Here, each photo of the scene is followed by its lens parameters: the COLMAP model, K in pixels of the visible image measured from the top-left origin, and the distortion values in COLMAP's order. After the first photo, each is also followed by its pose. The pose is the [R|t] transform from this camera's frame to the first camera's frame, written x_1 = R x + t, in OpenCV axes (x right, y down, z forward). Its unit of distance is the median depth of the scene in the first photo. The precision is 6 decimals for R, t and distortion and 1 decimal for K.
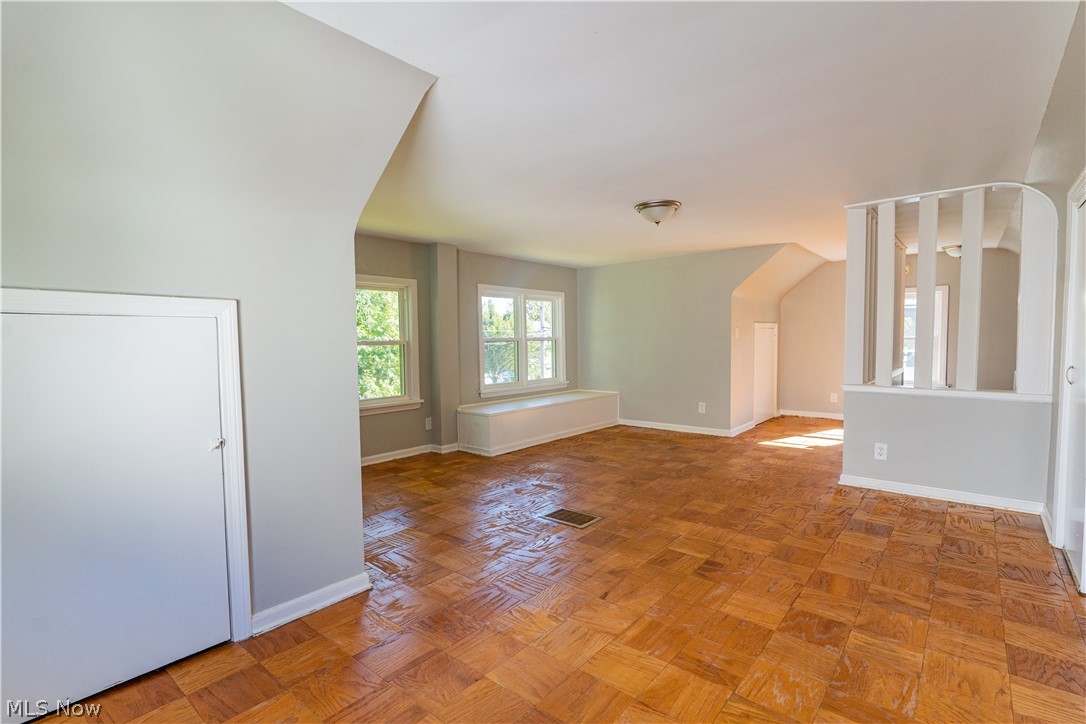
lens RADIAL K [[543.5, 0, 547.7], [0, 543.5, 367.8], [0, 0, 1]] dist [0.000567, 0.000240]
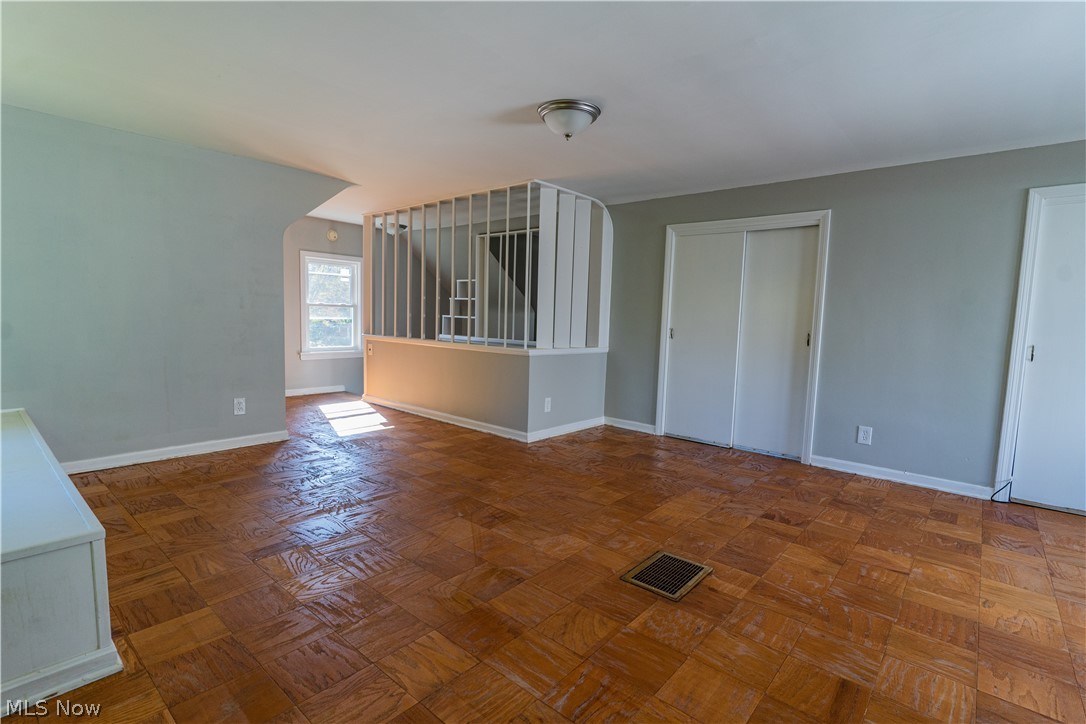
lens RADIAL K [[520.3, 0, 543.0], [0, 520.3, 362.0], [0, 0, 1]] dist [0.002201, 0.000222]
pose [[0.005568, -0.077195, 0.997000, -0.454821], [0.027489, 0.996651, 0.077015, -0.021472], [-0.999607, 0.026977, 0.007671, 0.933696]]
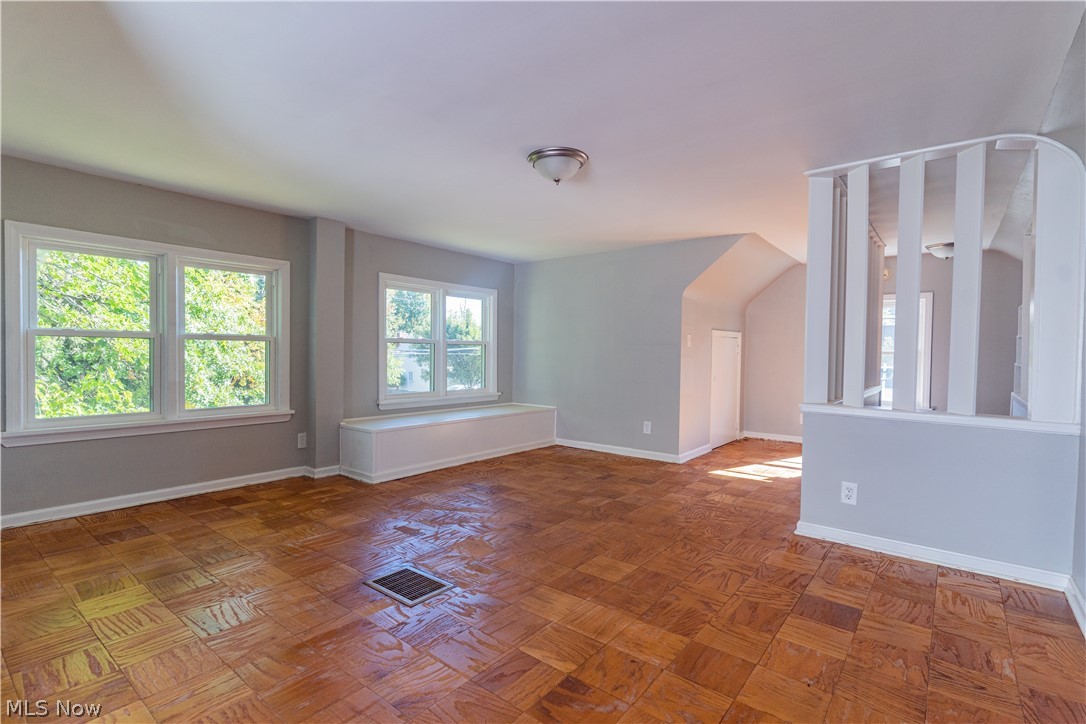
lens RADIAL K [[534.8, 0, 555.8], [0, 534.8, 363.7], [0, 0, 1]] dist [0.000372, -0.000270]
pose [[0.999267, 0.025791, 0.028292, 0.167652], [-0.024821, 0.999110, -0.034114, 0.008794], [-0.029147, 0.033386, 0.999017, 0.245493]]
